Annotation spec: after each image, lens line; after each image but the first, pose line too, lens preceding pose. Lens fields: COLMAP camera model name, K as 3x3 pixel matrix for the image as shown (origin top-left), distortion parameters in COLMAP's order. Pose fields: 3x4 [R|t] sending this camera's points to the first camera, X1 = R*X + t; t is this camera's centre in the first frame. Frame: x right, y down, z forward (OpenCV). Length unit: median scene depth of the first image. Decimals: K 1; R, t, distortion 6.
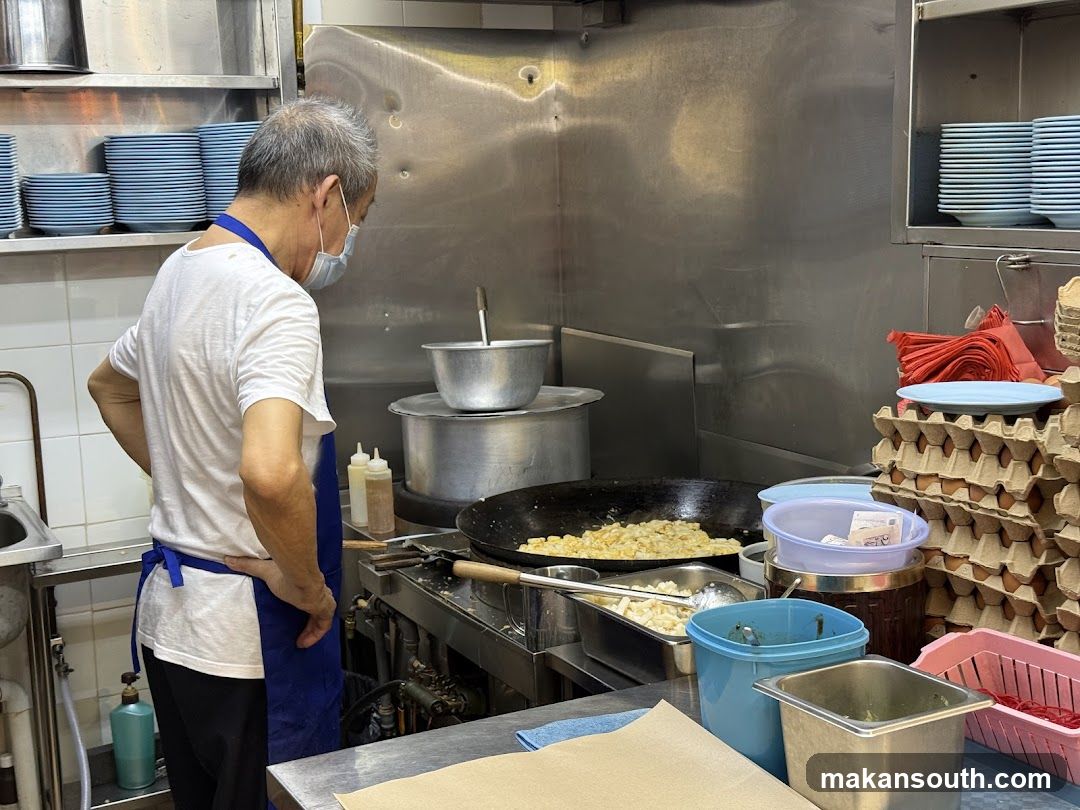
lens RADIAL K [[1526.9, 0, 562.3], [0, 1526.9, 425.4], [0, 0, 1]] dist [0.095610, 0.050103]
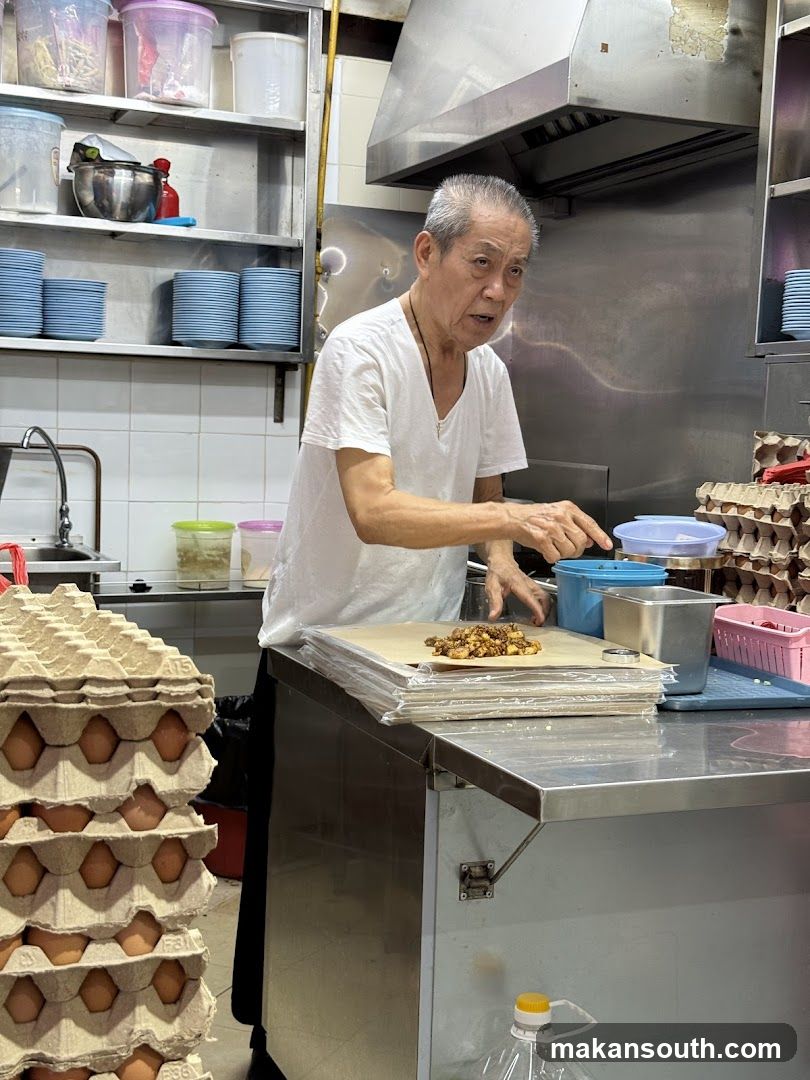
lens RADIAL K [[1526.9, 0, 421.9], [0, 1526.9, 508.6], [0, 0, 1]] dist [0.095610, 0.050103]
pose [[0.995789, 0.064039, -0.065597, 0.016577], [-0.070882, 0.991628, -0.107934, 0.134508], [0.058135, 0.112129, 0.991992, -0.261348]]
